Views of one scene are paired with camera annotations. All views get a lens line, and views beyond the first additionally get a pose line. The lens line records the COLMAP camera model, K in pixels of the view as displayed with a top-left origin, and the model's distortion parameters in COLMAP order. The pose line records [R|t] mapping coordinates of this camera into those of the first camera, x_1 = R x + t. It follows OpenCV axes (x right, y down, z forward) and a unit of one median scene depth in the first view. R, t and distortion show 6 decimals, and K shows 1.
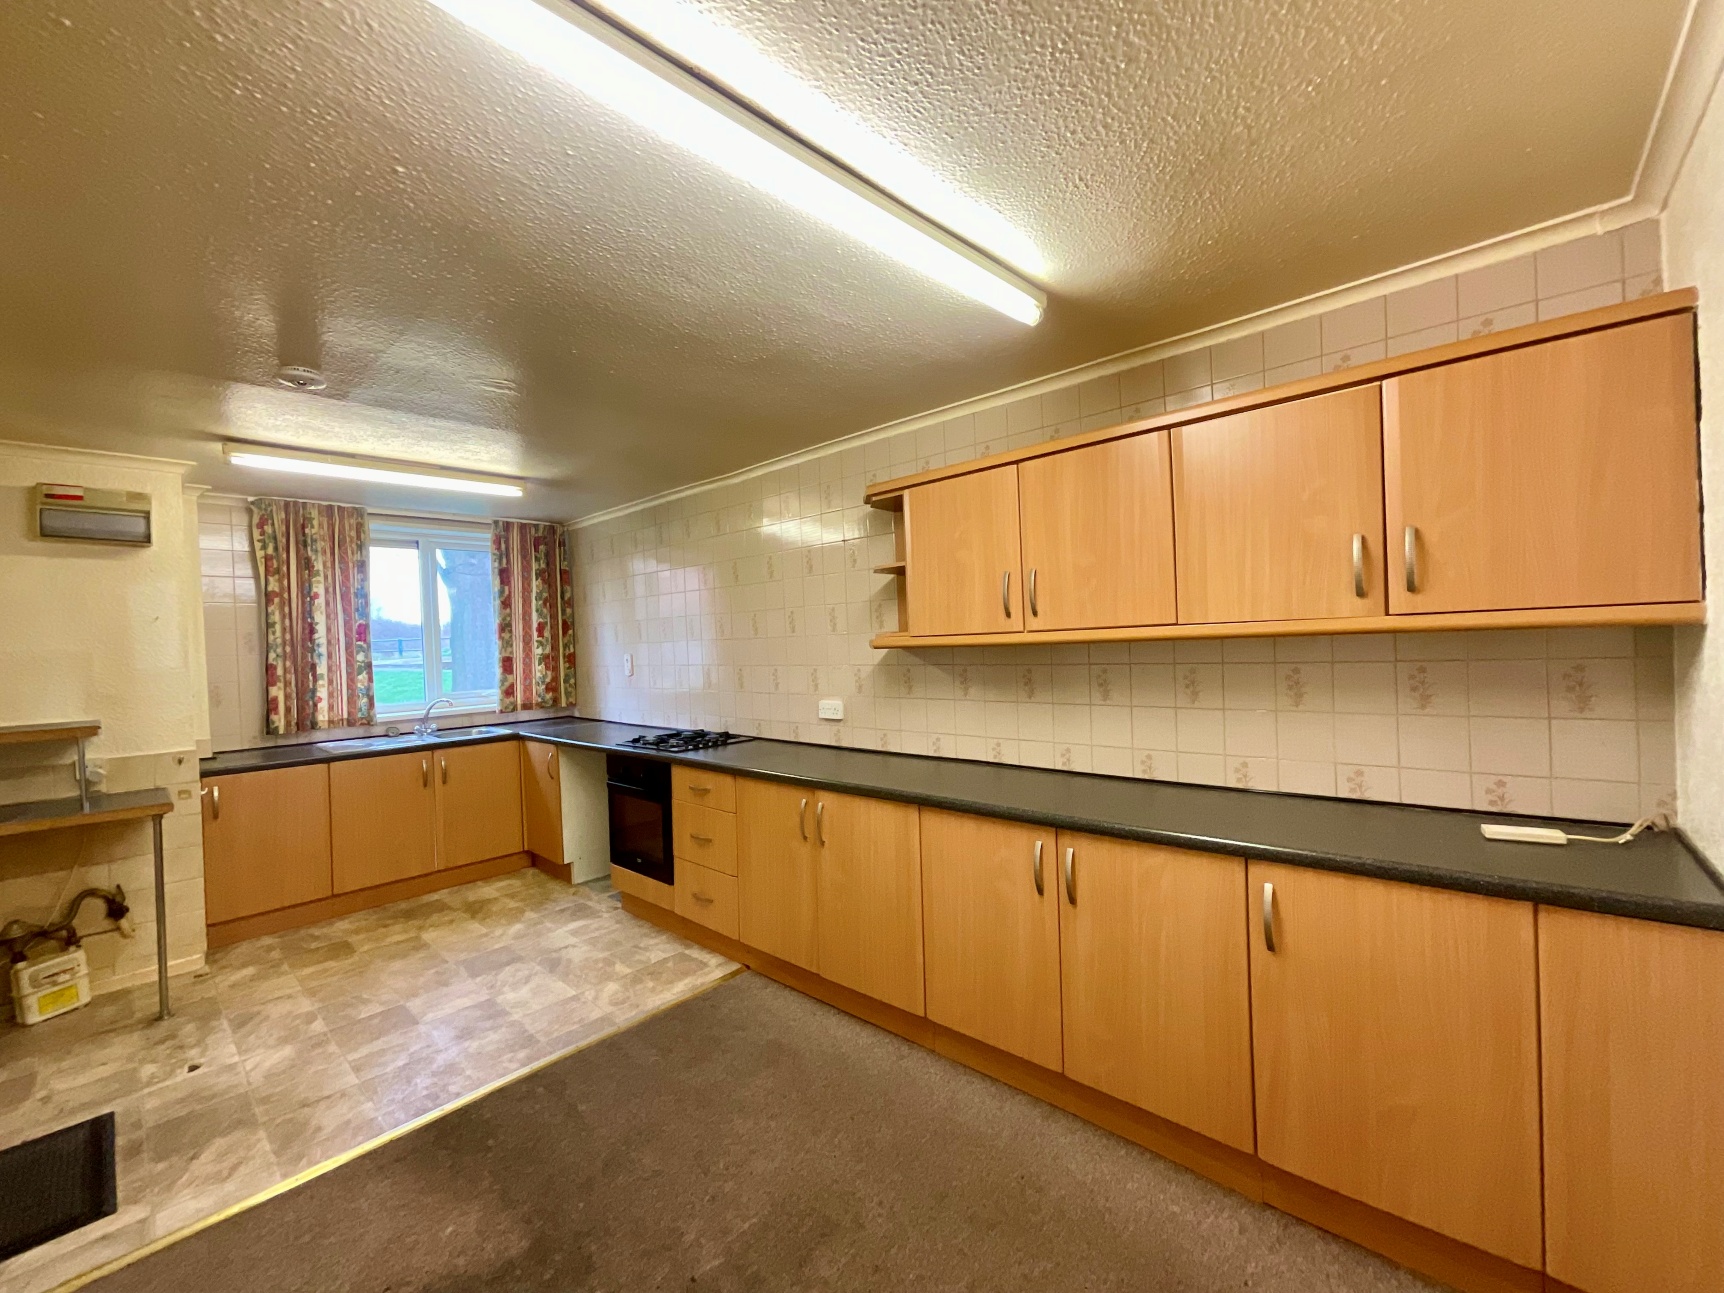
lens RADIAL K [[692.5, 0, 861.8], [0, 692.5, 637.8], [0, 0, 1]] dist [-0.000103, 0.000172]
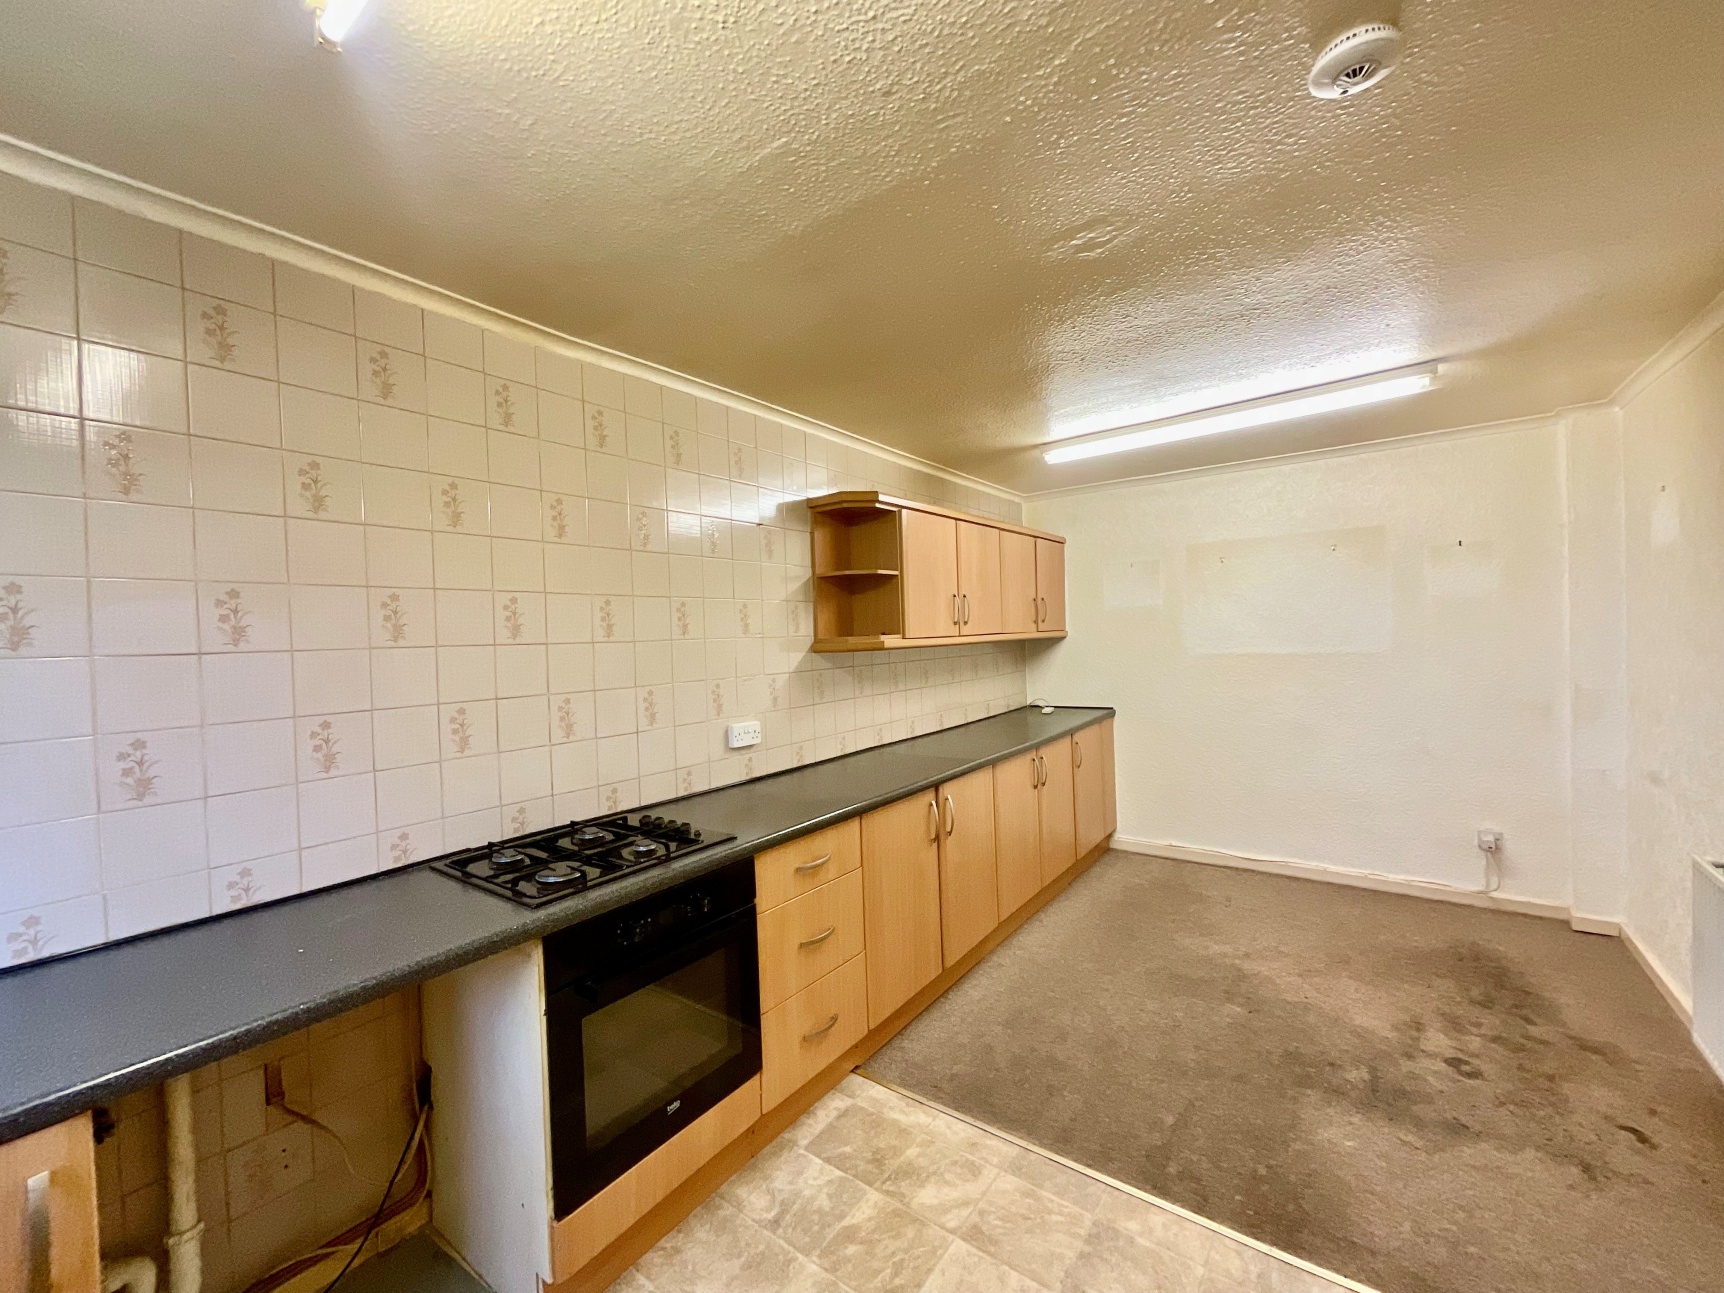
lens RADIAL K [[691.5, 0, 867.7], [0, 691.5, 645.5], [0, 0, 1]] dist [-0.000337, -0.000265]
pose [[-0.100921, 0.035866, 0.994248, -0.959558], [0.043352, 0.998559, -0.031621, 0.040269], [-0.993949, 0.039911, -0.102331, 1.079748]]
